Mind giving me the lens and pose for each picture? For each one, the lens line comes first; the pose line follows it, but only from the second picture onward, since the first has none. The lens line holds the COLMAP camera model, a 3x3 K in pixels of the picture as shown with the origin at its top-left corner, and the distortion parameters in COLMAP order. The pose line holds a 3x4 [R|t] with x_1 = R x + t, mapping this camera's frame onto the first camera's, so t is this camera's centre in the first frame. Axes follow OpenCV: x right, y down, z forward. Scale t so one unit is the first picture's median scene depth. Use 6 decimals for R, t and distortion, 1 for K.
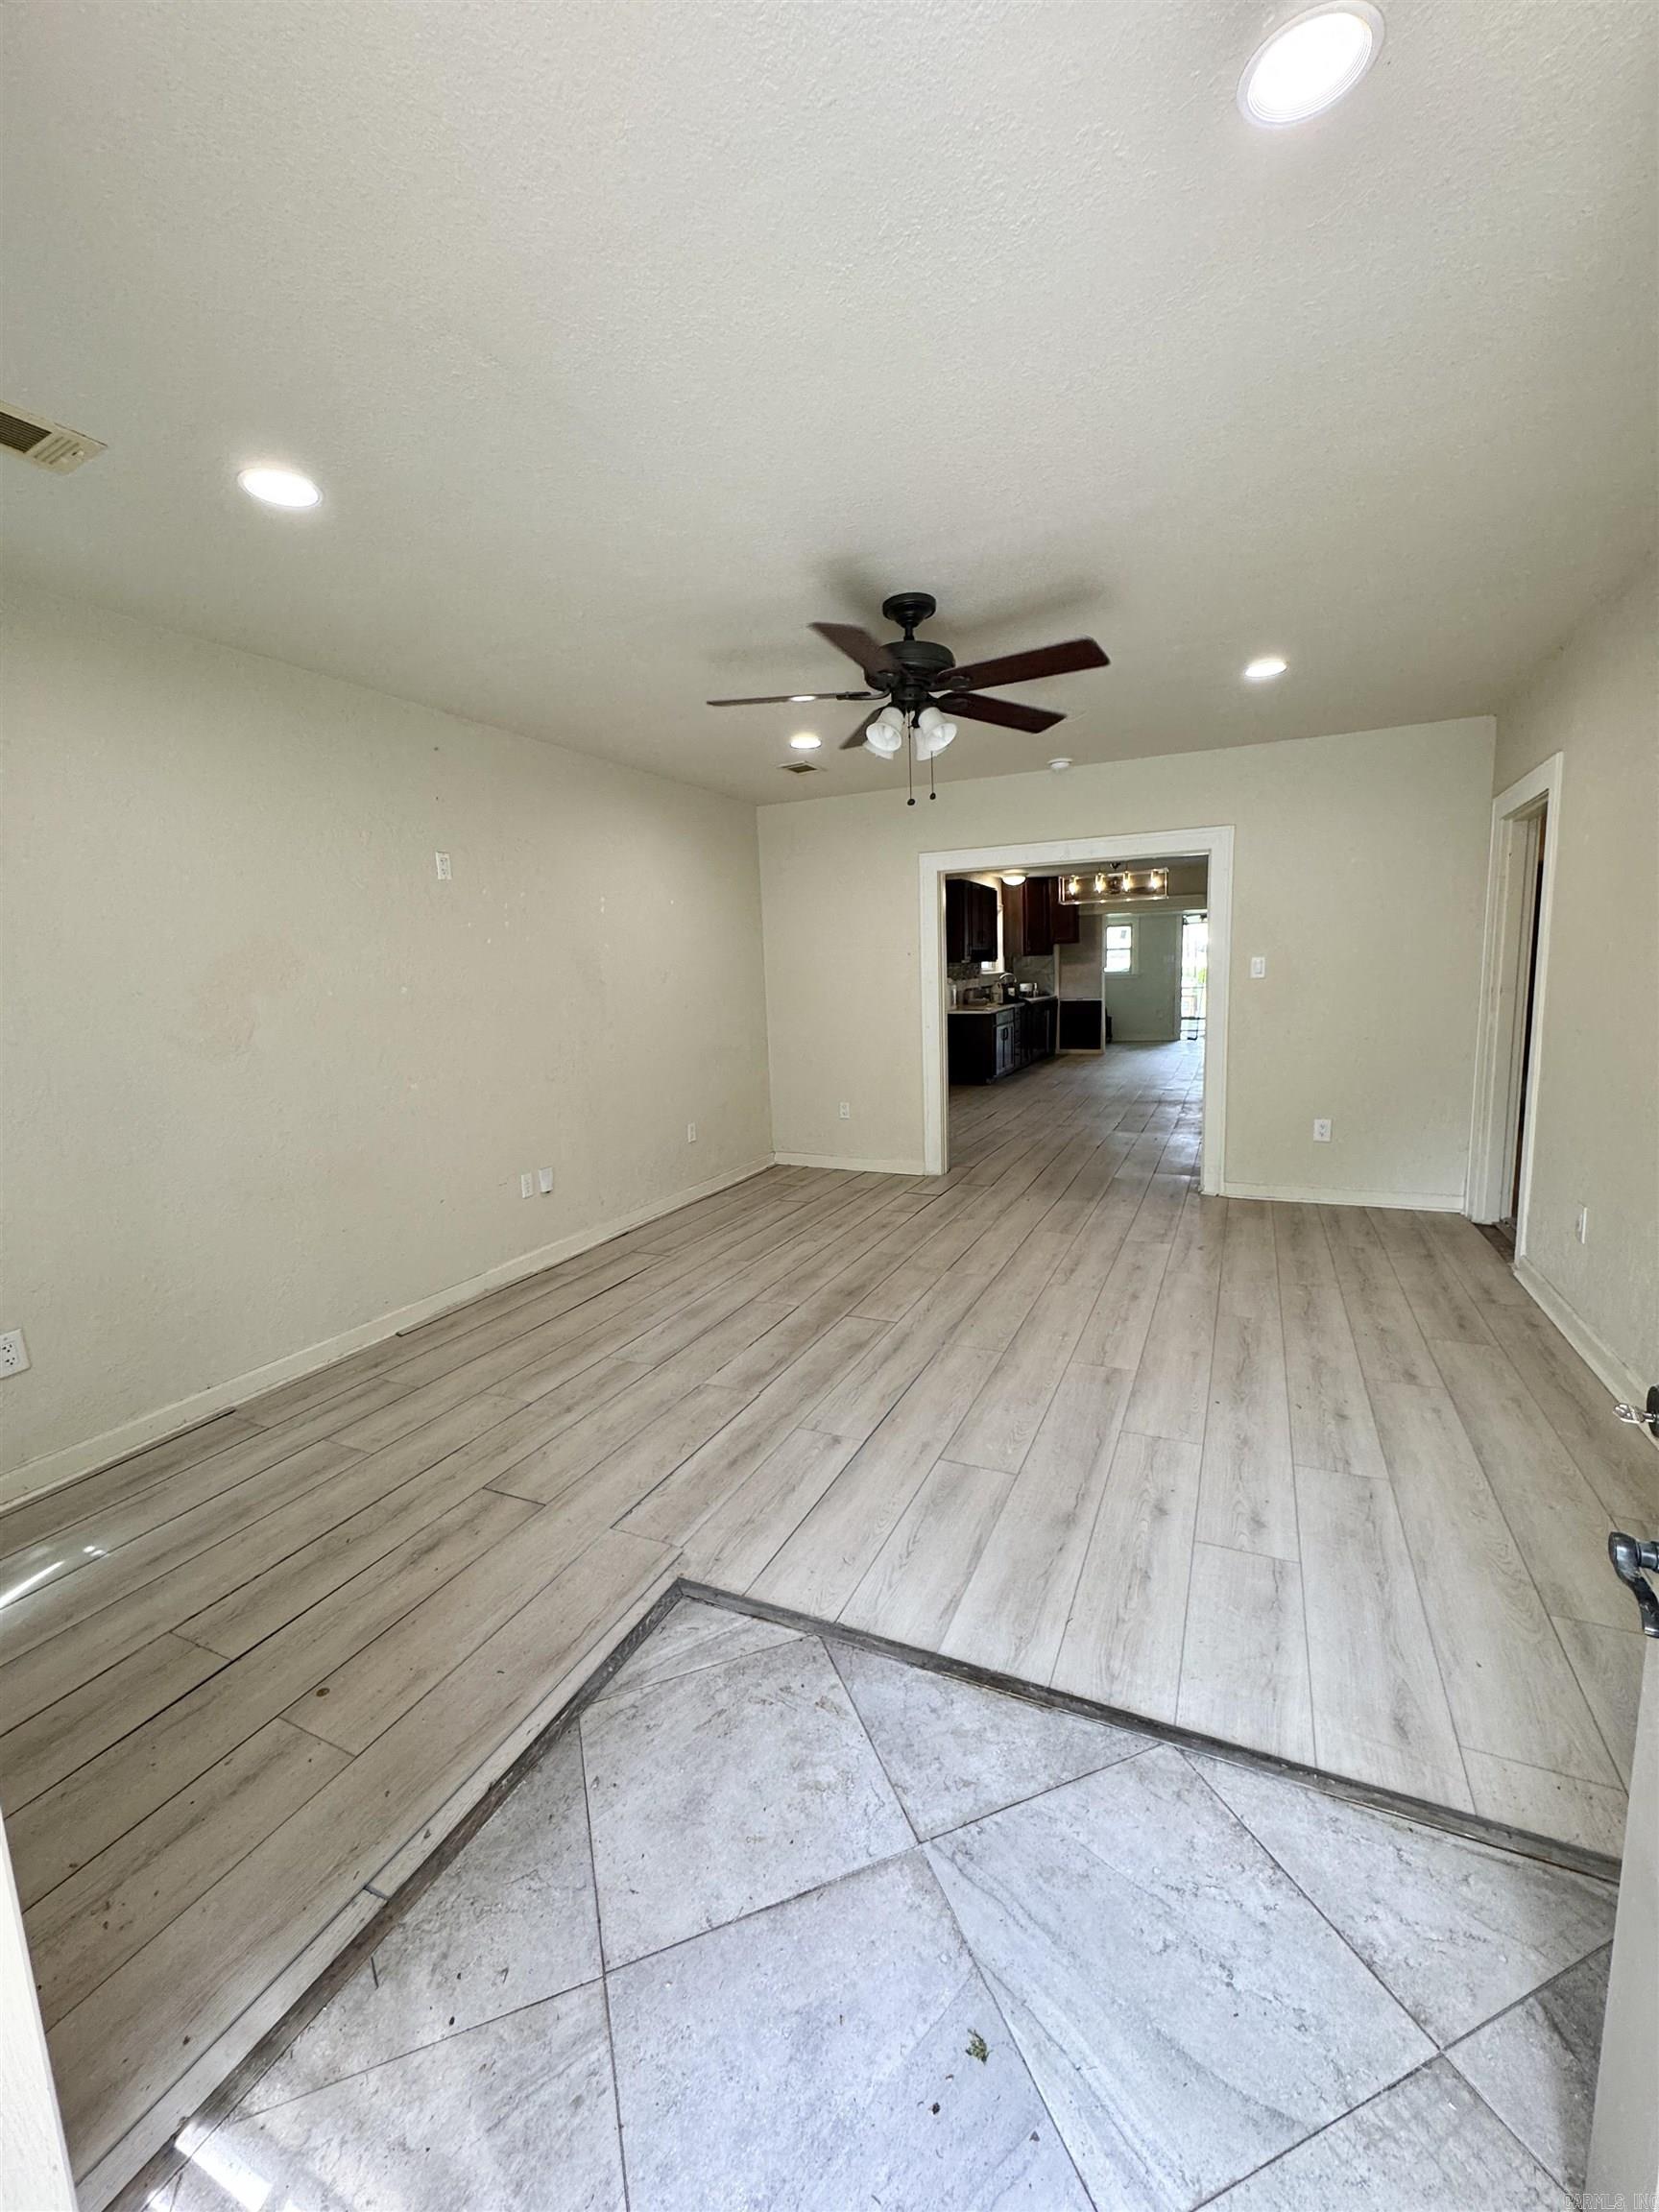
lens RADIAL K [[886.6, 0, 833.5], [0, 886.6, 1097.5], [0, 0, 1]] dist [-0.002656, 0.000157]
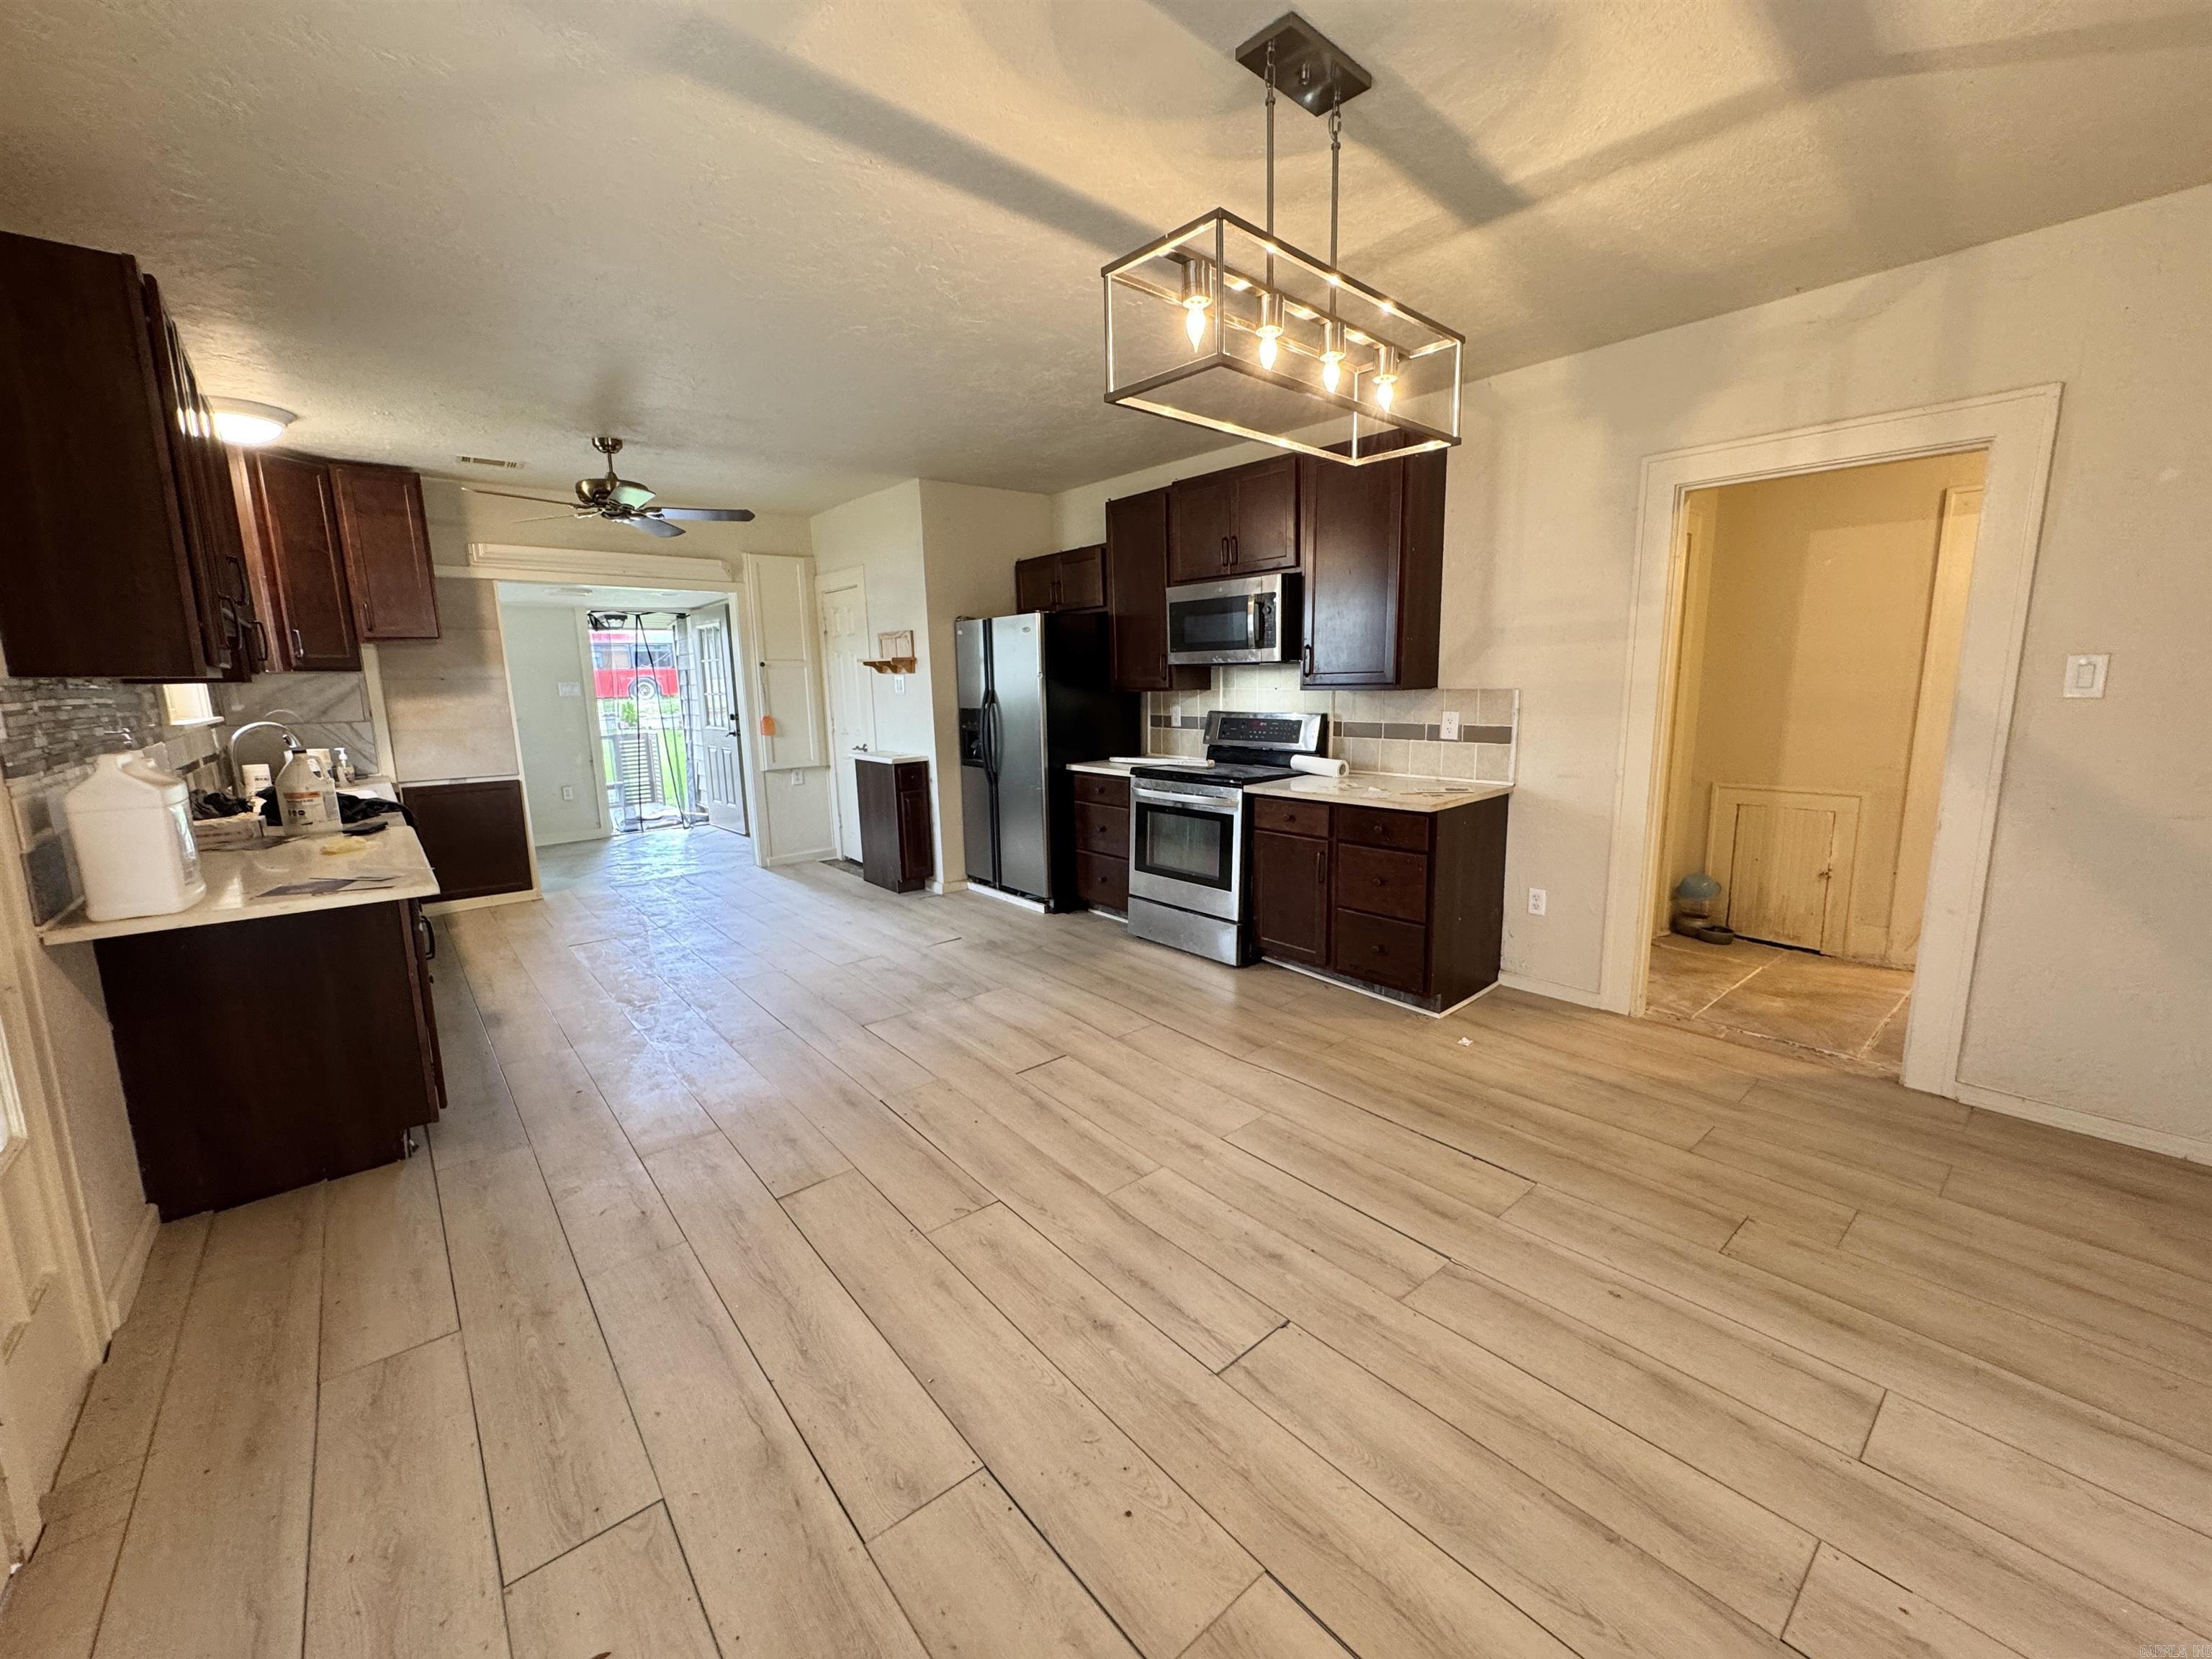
lens RADIAL K [[886.6, 0, 1083.7], [0, 886.6, 821.6], [0, 0, 1]] dist [-0.002656, 0.000157]
pose [[0.435994, -0.120652, 0.891825, 0.114550], [0.135876, 0.988438, 0.067295, -0.295263], [-0.889633, 0.091838, 0.447346, 2.045385]]
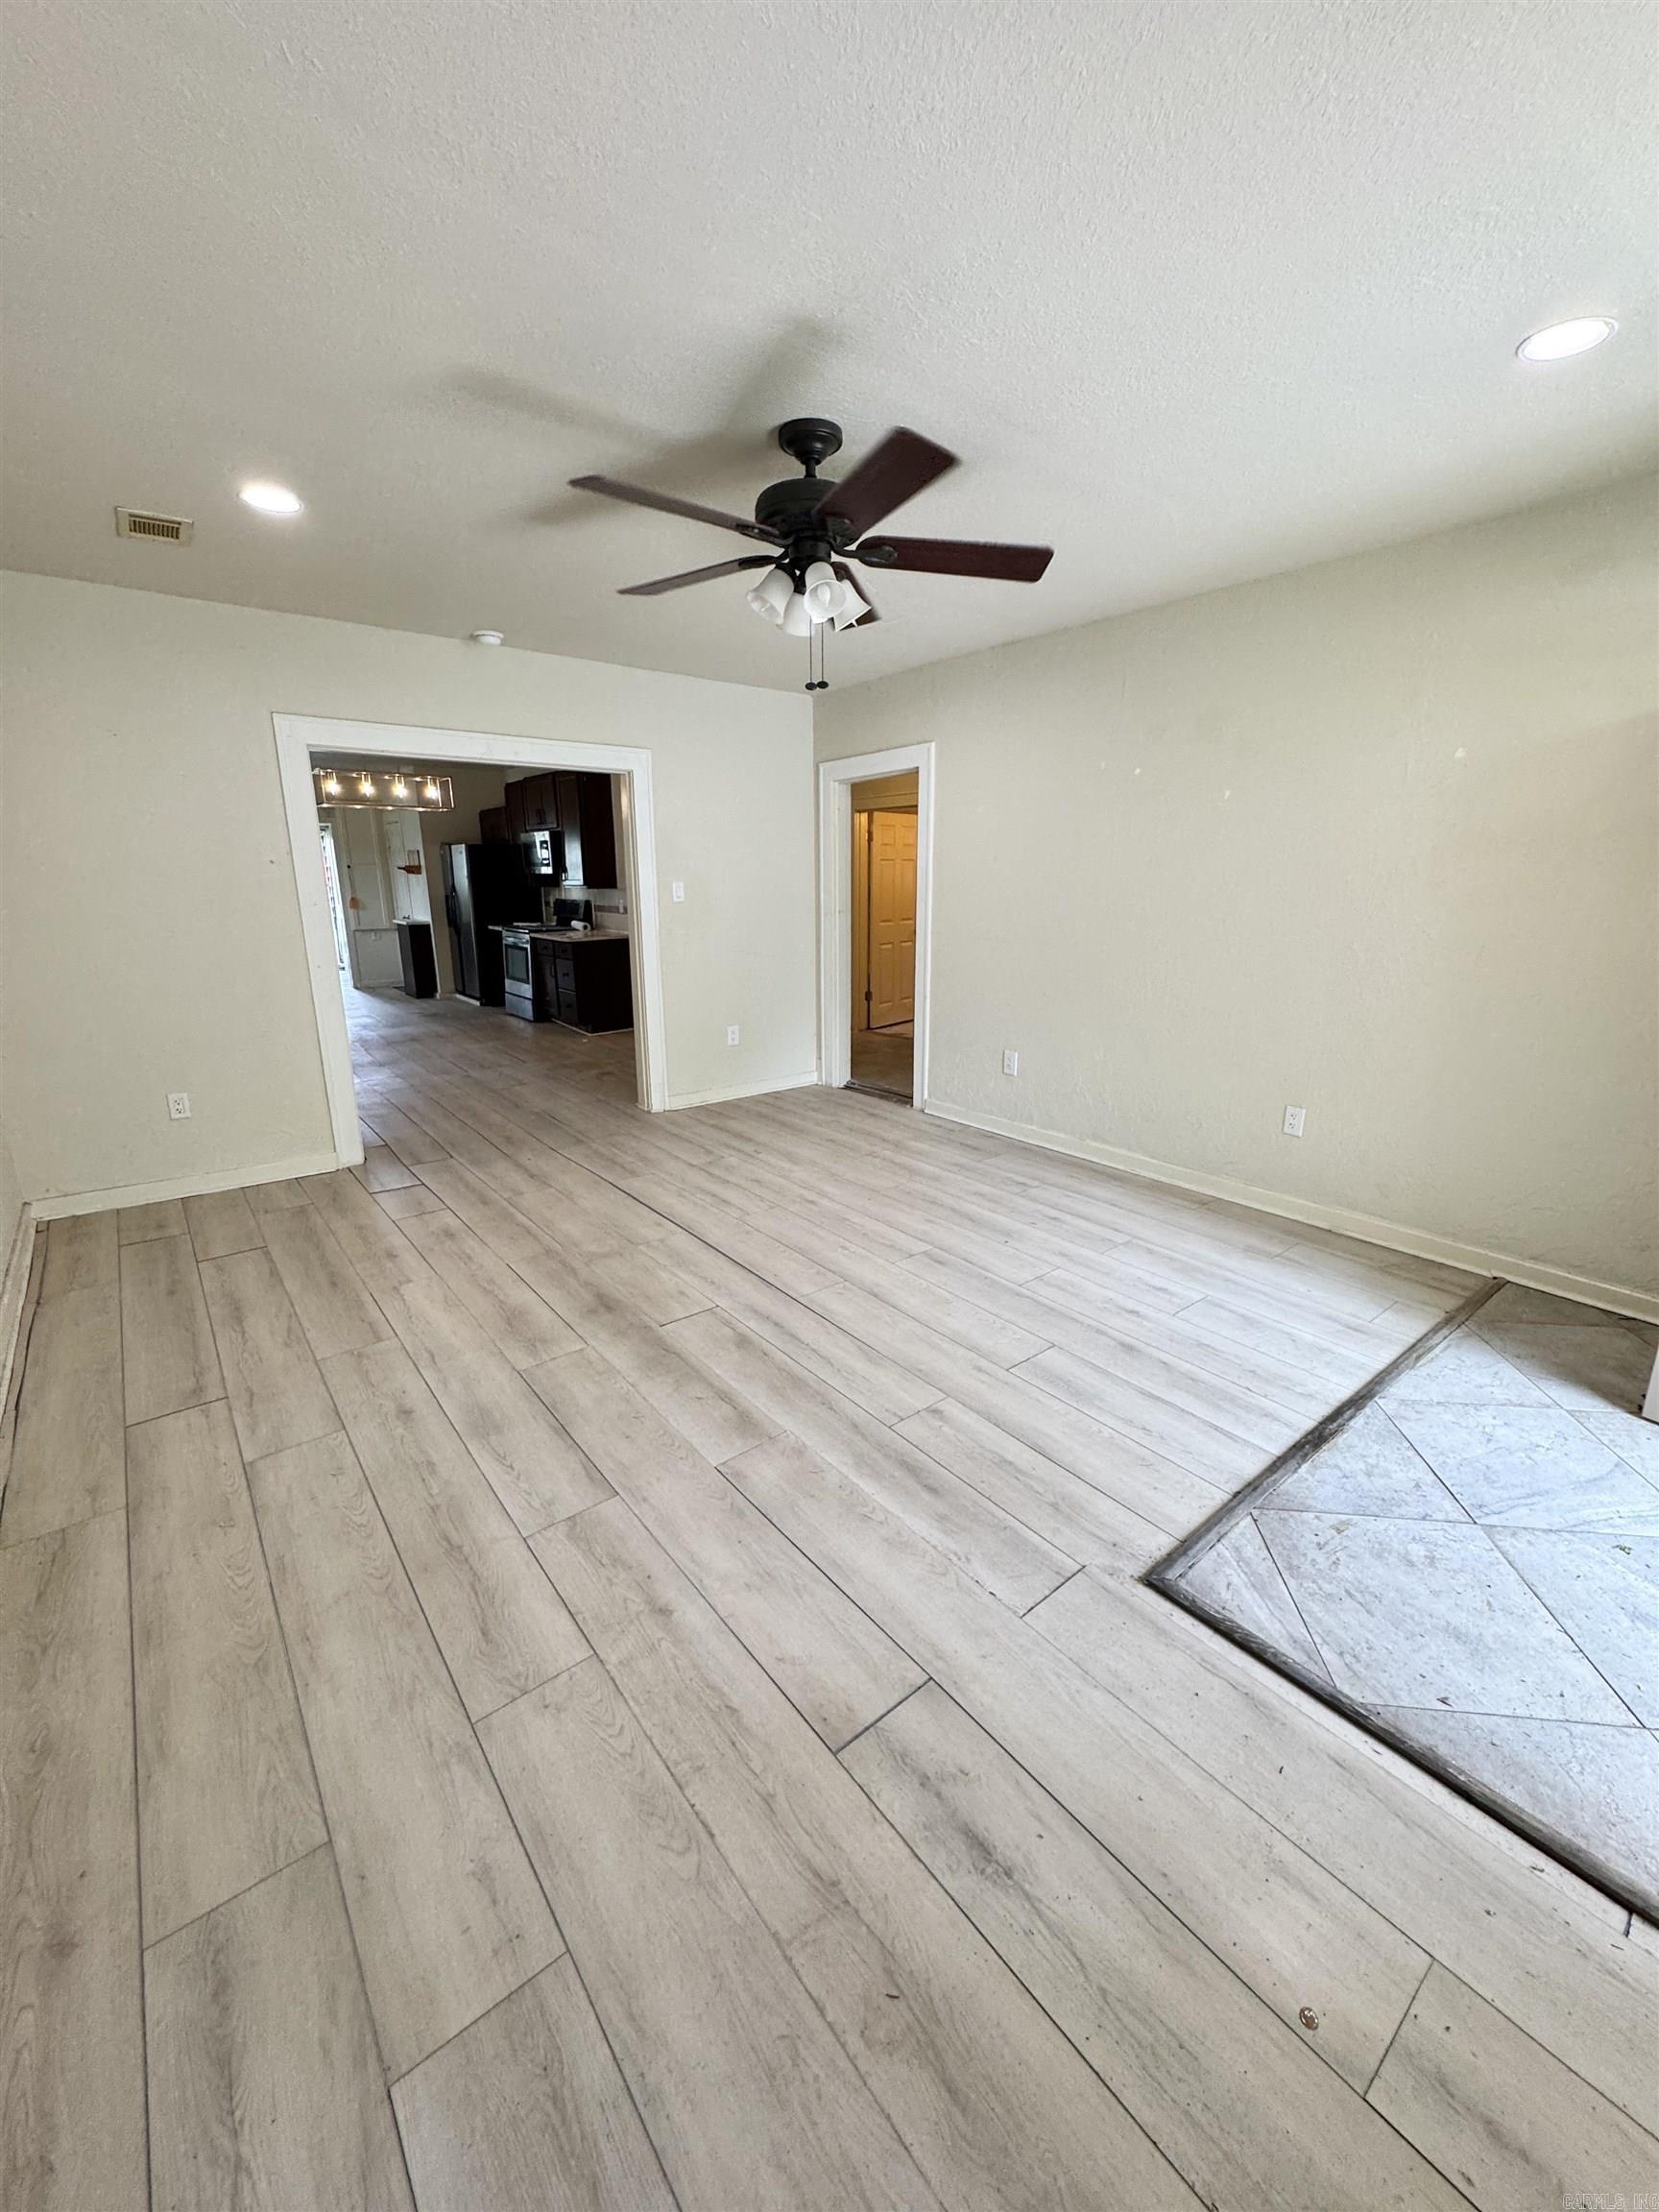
lens RADIAL K [[886.6, 0, 832.2], [0, 886.6, 1091.1], [0, 0, 1]] dist [-0.002656, 0.000157]
pose [[0.444310, -0.178143, 0.877983, -0.615519], [0.111070, 0.983423, 0.143329, -0.063116], [-0.888961, 0.033835, 0.456731, 0.520117]]
